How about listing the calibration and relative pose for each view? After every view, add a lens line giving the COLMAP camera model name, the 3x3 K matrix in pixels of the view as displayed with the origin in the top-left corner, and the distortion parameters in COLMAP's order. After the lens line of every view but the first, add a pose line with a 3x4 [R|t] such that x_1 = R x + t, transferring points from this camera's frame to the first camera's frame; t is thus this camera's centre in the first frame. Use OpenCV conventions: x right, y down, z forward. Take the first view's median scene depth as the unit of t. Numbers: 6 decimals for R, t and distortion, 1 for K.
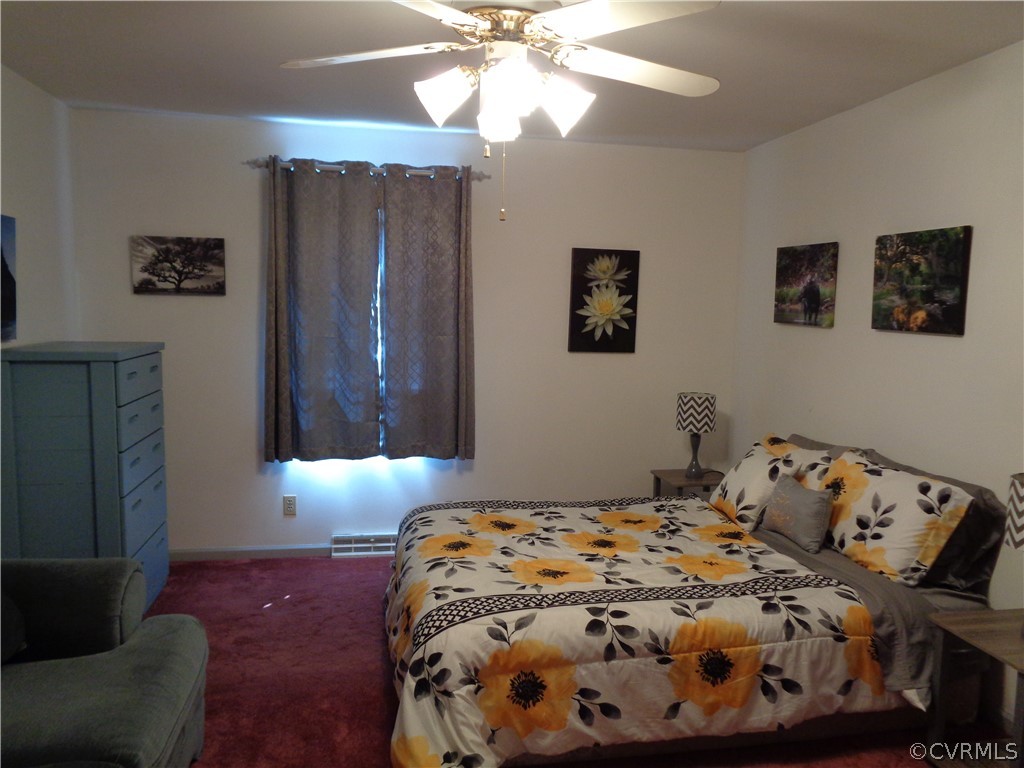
lens RADIAL K [[767.5, 0, 512.0], [0, 767.5, 384.0], [0, 0, 1]] dist [0.011357, -0.028795]
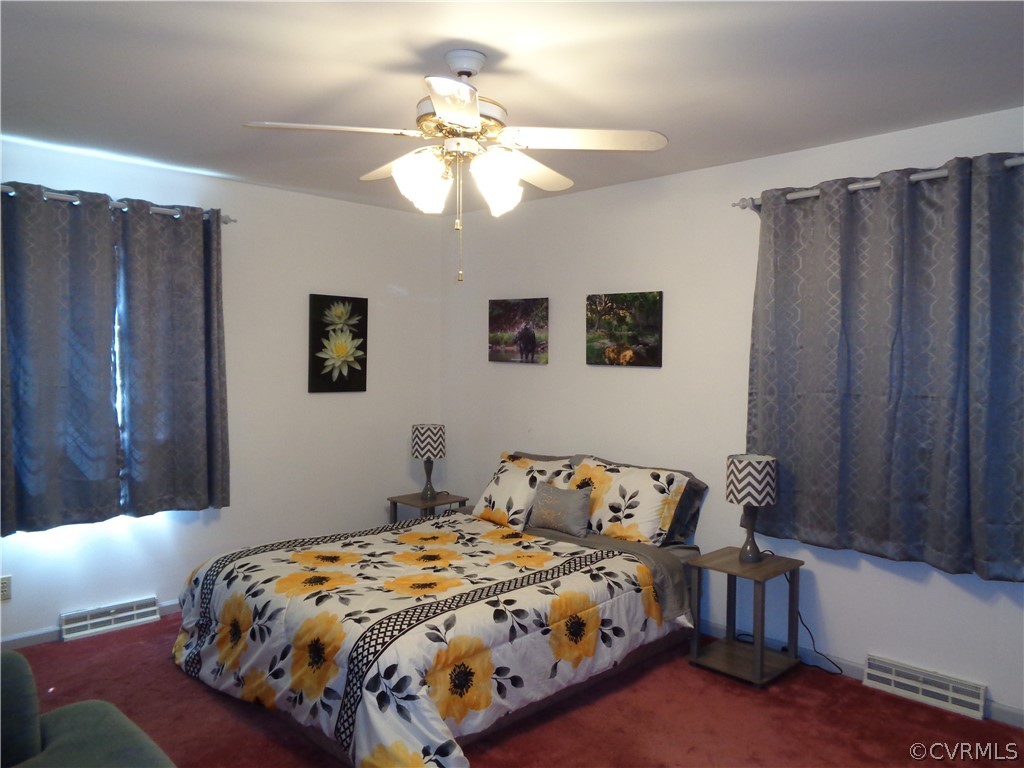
lens RADIAL K [[767.2, 0, 512.0], [0, 767.2, 384.0], [0, 0, 1]] dist [-0.030946, 0.034199]
pose [[0.824753, -0.032665, 0.564549, -0.405369], [0.063621, 0.997352, -0.035237, 0.000101], [-0.561903, 0.064979, 0.824647, -0.013465]]
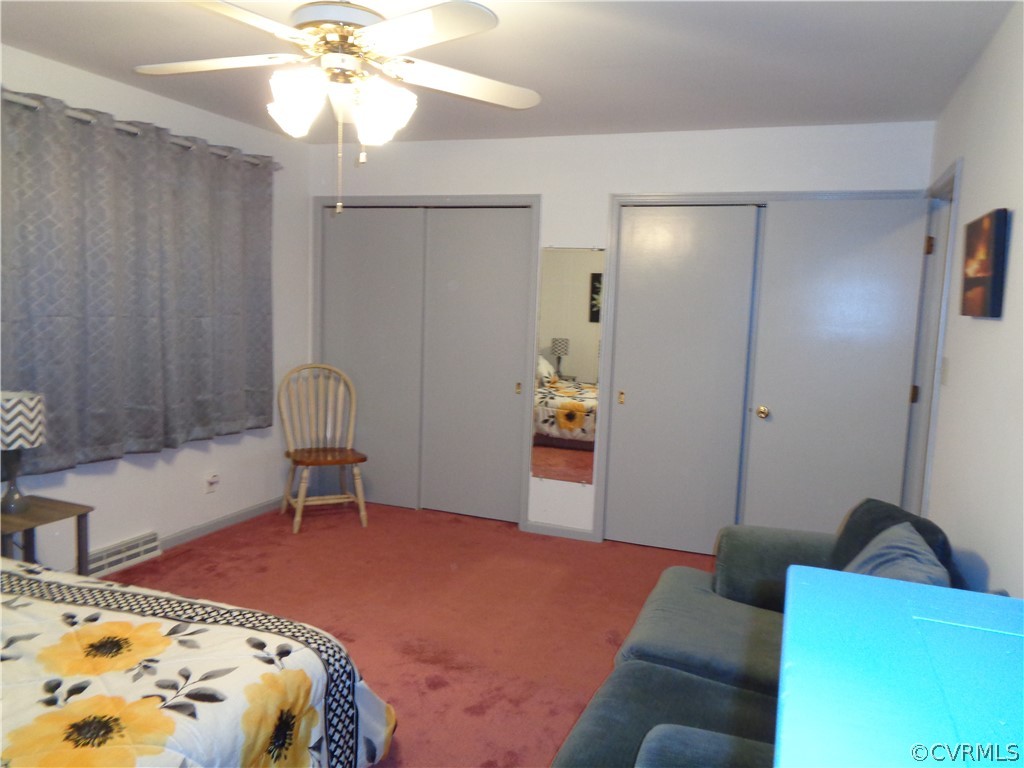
lens RADIAL K [[767.5, 0, 512.0], [0, 767.5, 384.0], [0, 0, 1]] dist [0.011357, -0.028795]
pose [[-0.849439, -0.107470, 0.516626, -0.533947], [0.003274, 0.977949, 0.208820, -0.124486], [-0.527676, 0.179071, -0.830356, 1.180857]]
